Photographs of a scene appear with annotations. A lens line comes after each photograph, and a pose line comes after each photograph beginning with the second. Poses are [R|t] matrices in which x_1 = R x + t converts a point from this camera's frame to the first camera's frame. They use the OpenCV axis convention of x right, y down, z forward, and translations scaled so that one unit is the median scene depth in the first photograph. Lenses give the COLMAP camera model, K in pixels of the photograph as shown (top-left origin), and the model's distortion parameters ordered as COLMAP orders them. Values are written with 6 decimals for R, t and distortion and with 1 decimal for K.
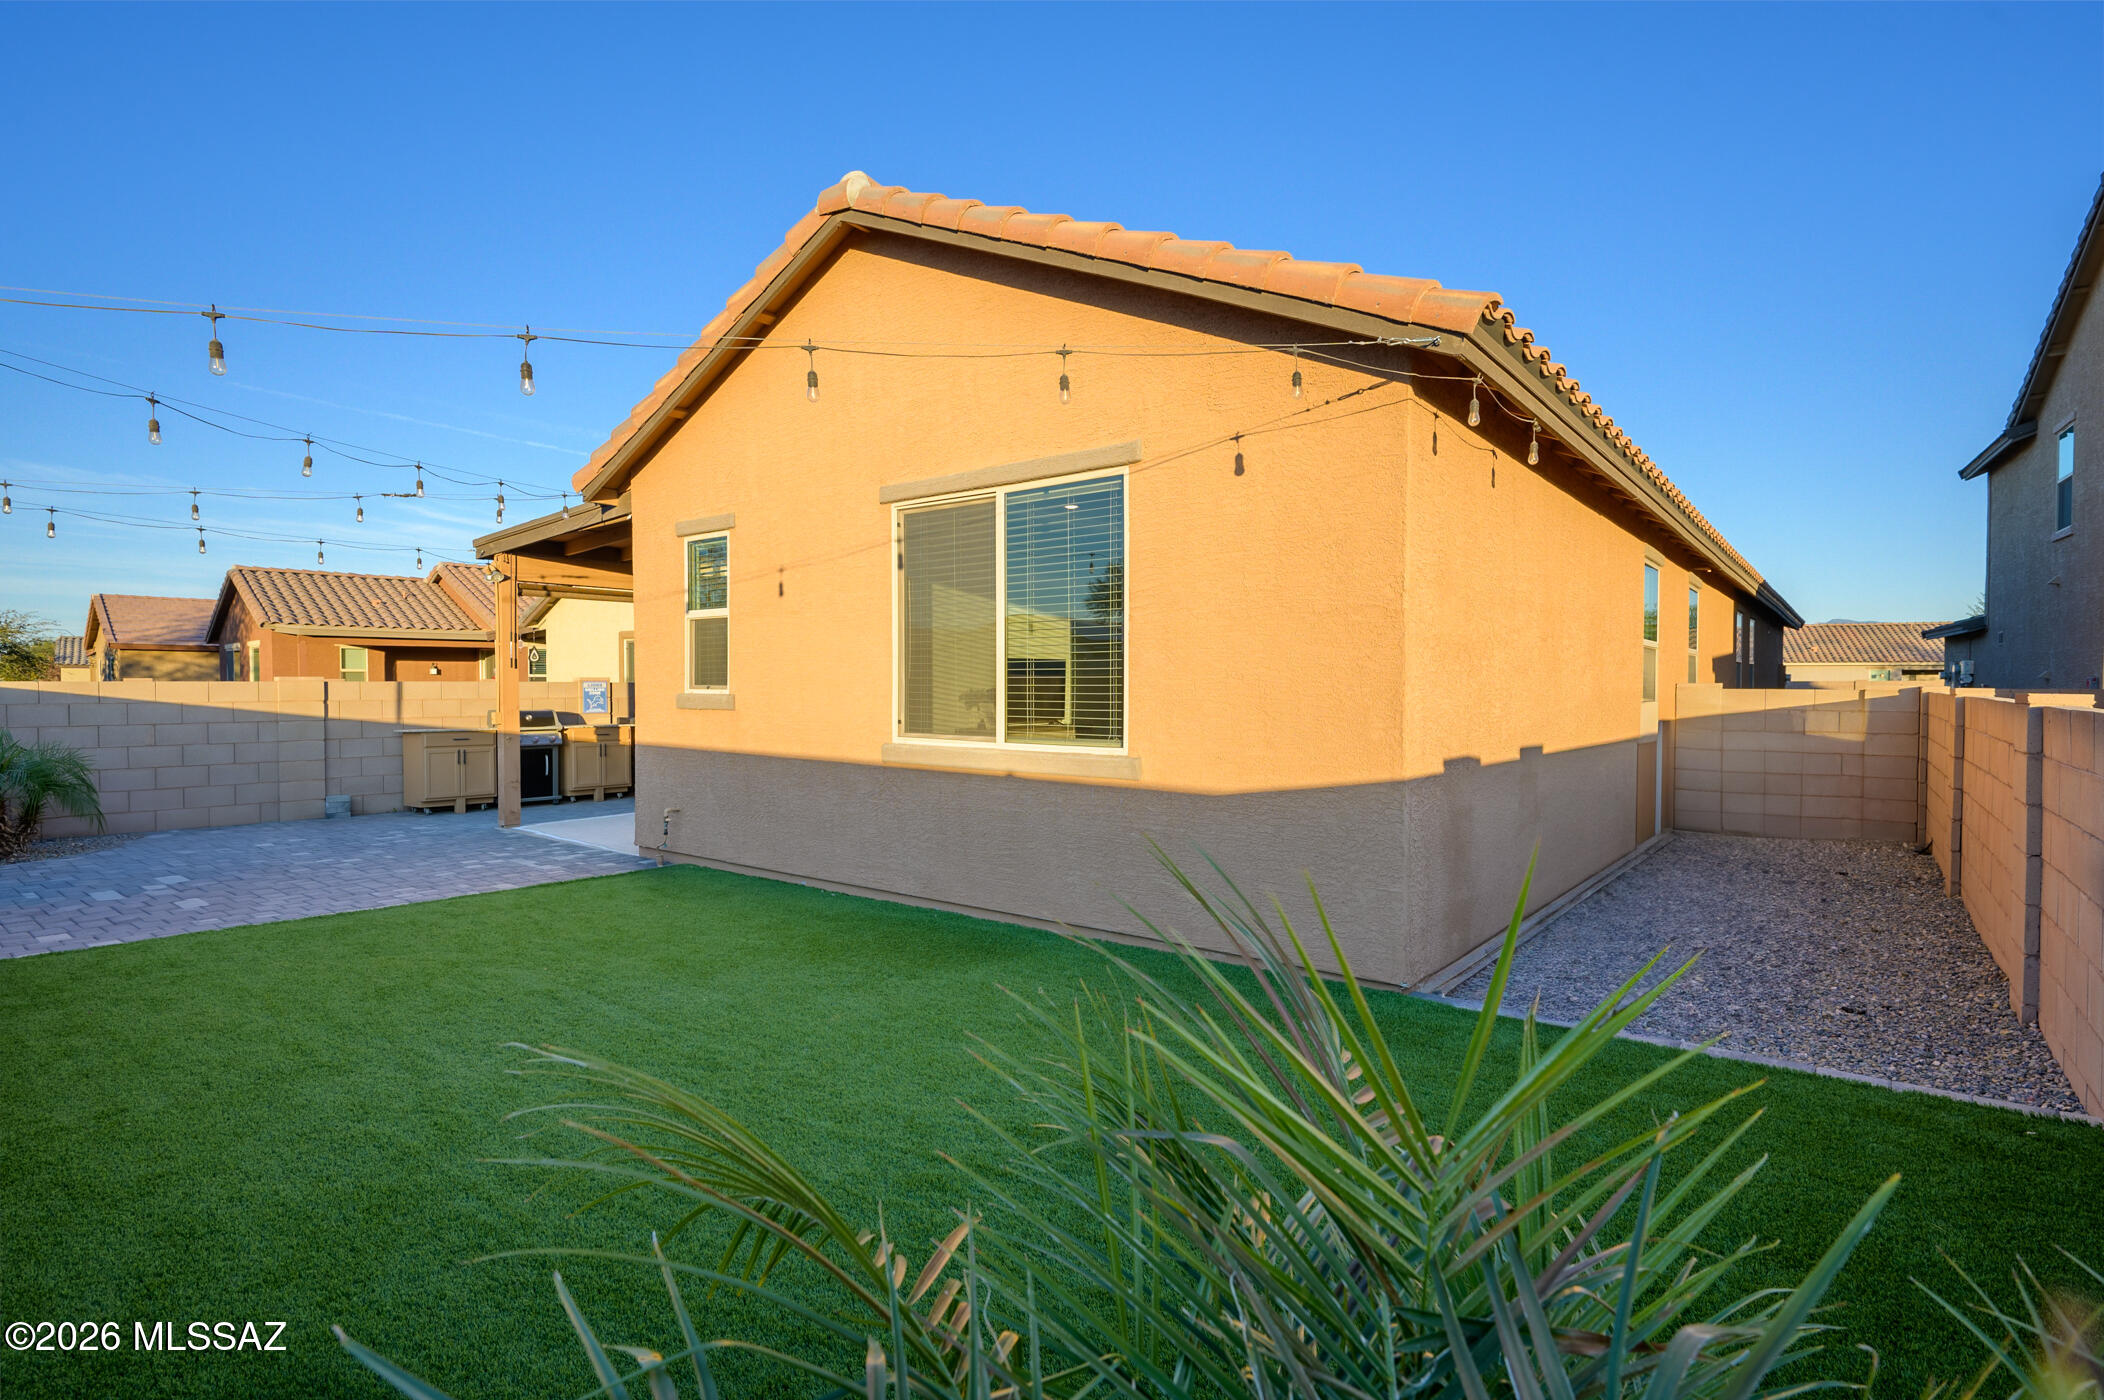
lens RADIAL K [[1042.6, 0, 1064.1], [0, 1042.6, 695.2], [0, 0, 1]] dist [-0.001535, 0.001398]
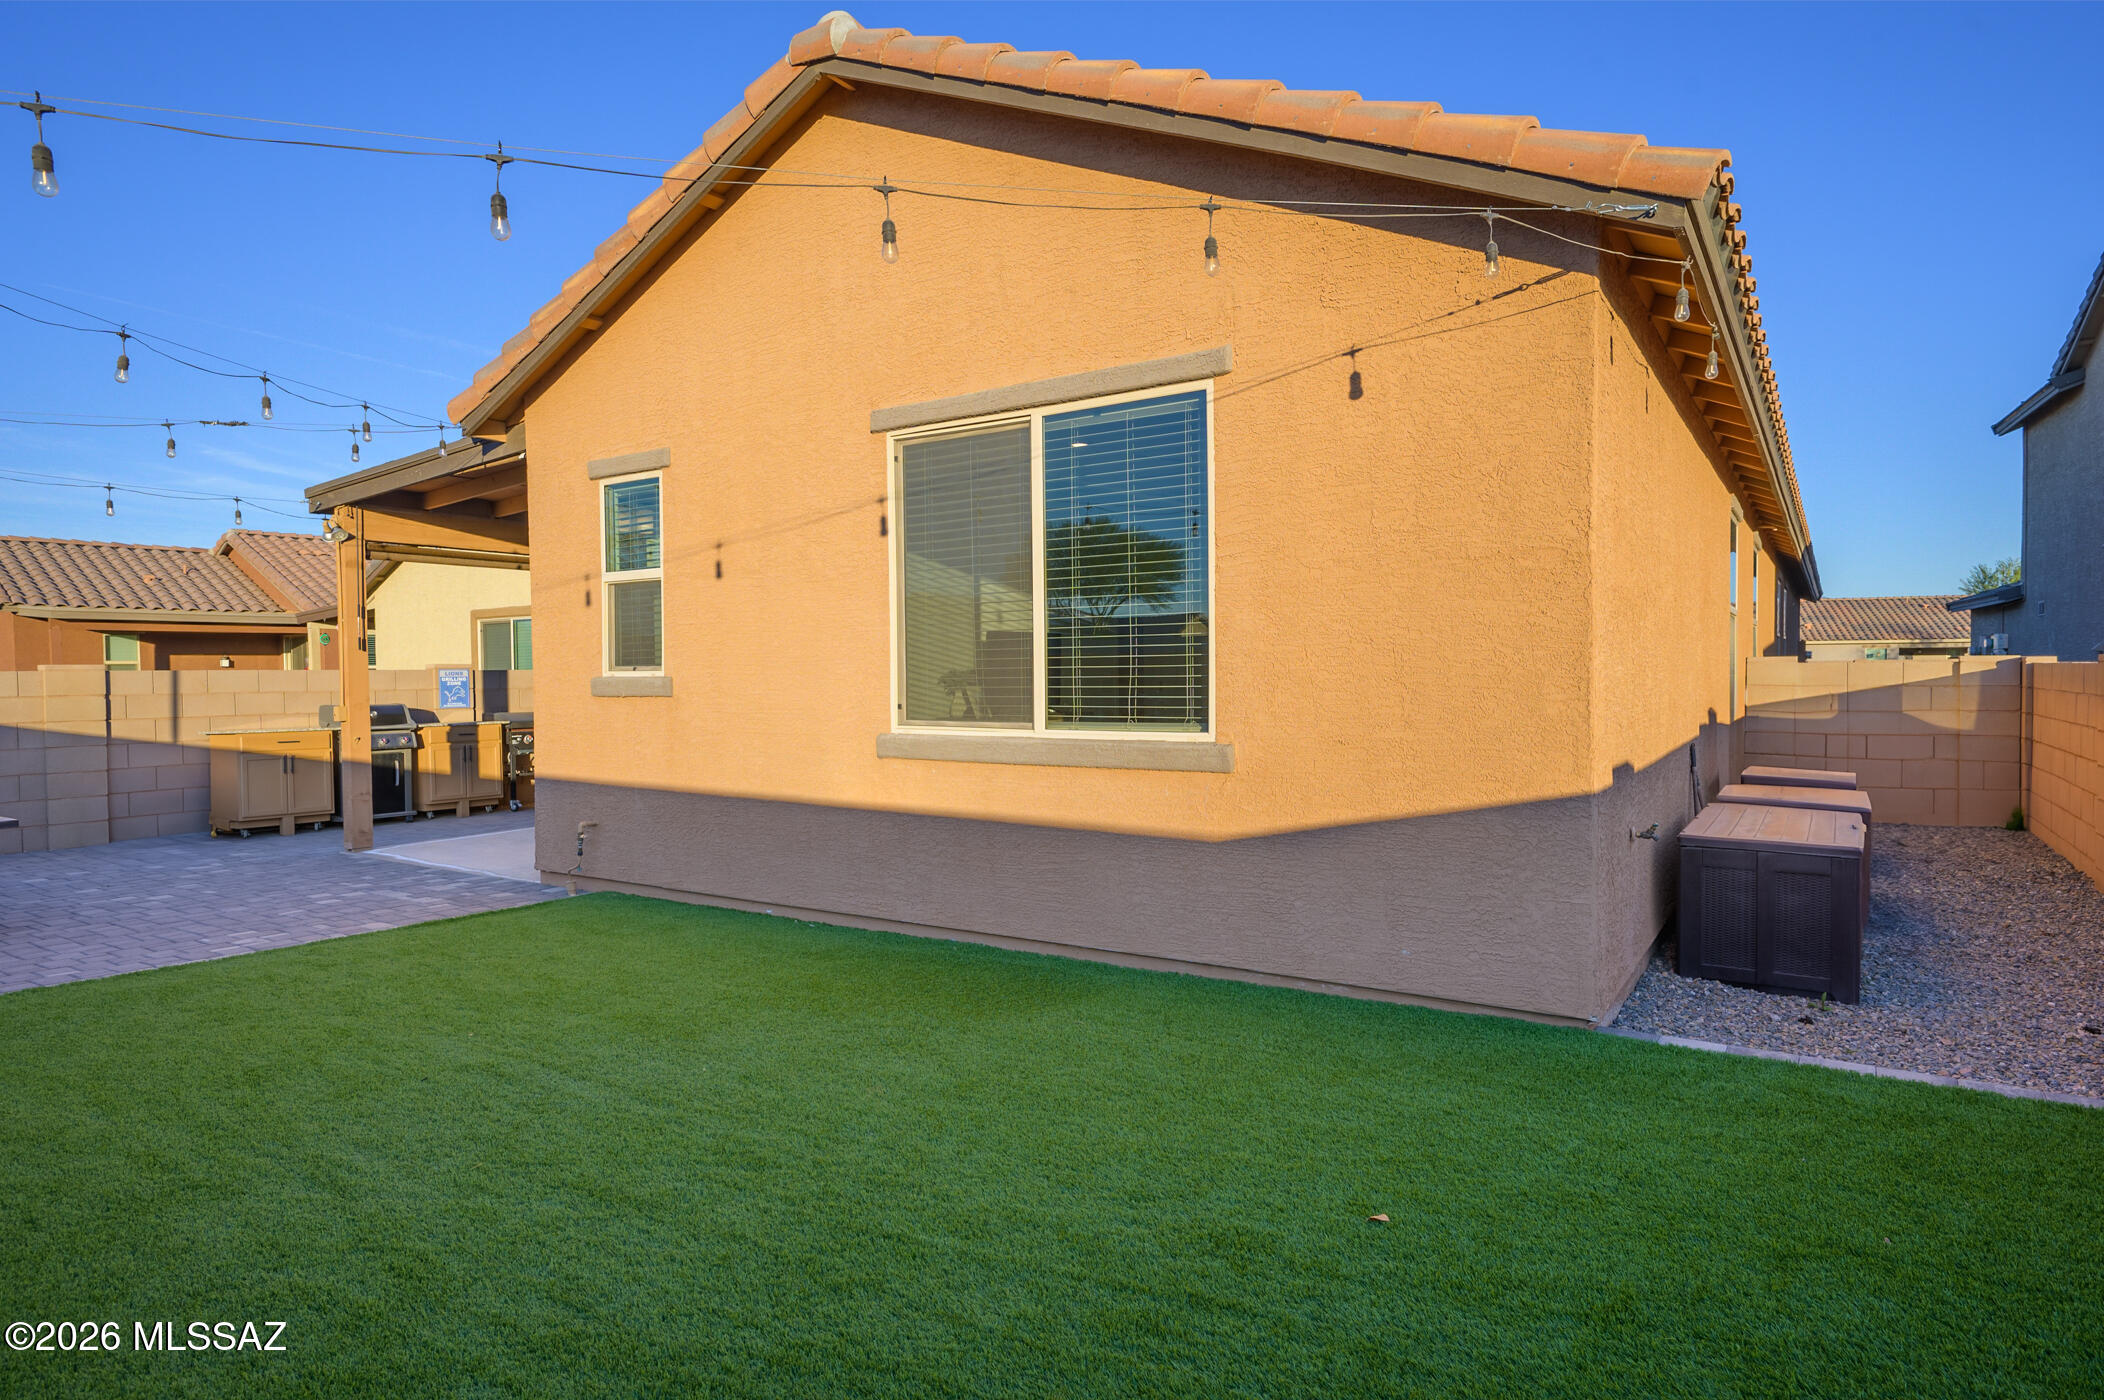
lens RADIAL K [[1186.1, 0, 1055.8], [0, 1186.1, 694.0], [0, 0, 1]] dist [-0.003832, 0.002516]
pose [[0.996664, -0.011589, 0.080792, -0.098909], [0.011209, 0.999924, 0.005167, 0.011103], [-0.080846, -0.004244, 0.996718, 0.076727]]
